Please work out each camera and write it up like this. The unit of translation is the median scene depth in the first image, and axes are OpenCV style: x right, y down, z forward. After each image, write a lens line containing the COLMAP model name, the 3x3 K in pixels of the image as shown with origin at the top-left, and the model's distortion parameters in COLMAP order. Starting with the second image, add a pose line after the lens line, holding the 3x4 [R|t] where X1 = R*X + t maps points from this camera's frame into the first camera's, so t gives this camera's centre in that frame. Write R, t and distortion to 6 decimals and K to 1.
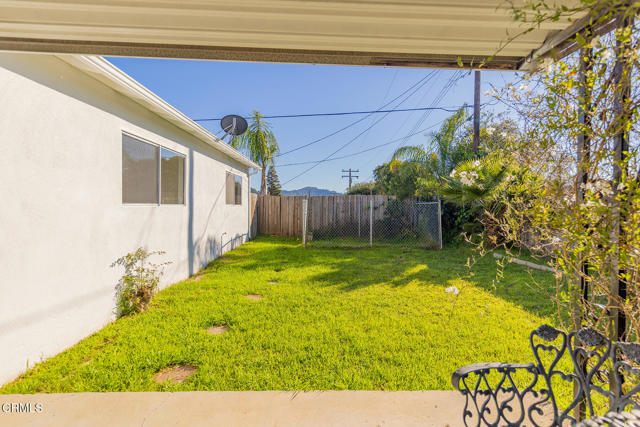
lens RADIAL K [[301.3, 0, 321.0], [0, 301.3, 208.9], [0, 0, 1]] dist [0.002459, 0.000167]
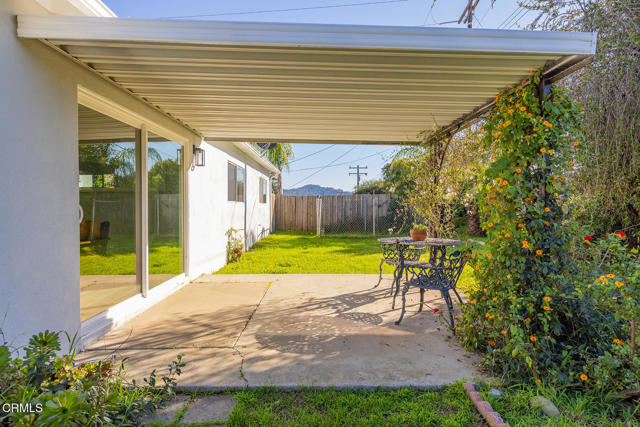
lens RADIAL K [[362.3, 0, 325.1], [0, 362.3, 206.5], [0, 0, 1]] dist [0.000986, 0.000238]
pose [[0.999972, -0.007086, 0.002386, -0.030113], [0.007113, 0.999910, -0.011339, 0.015928], [-0.002305, 0.011356, 0.999933, -0.422695]]
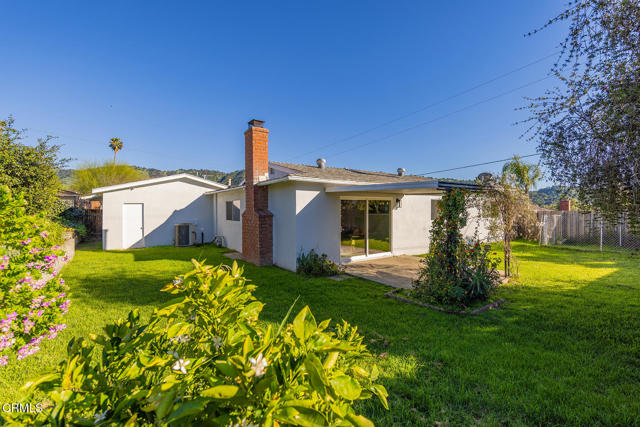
lens RADIAL K [[287.2, 0, 320.9], [0, 287.2, 209.1], [0, 0, 1]] dist [0.001348, 0.000285]
pose [[0.566483, -0.008475, -0.824030, 0.478025], [-0.006433, 0.999871, -0.014706, -0.031165], [0.824049, 0.013632, 0.566355, -0.687413]]
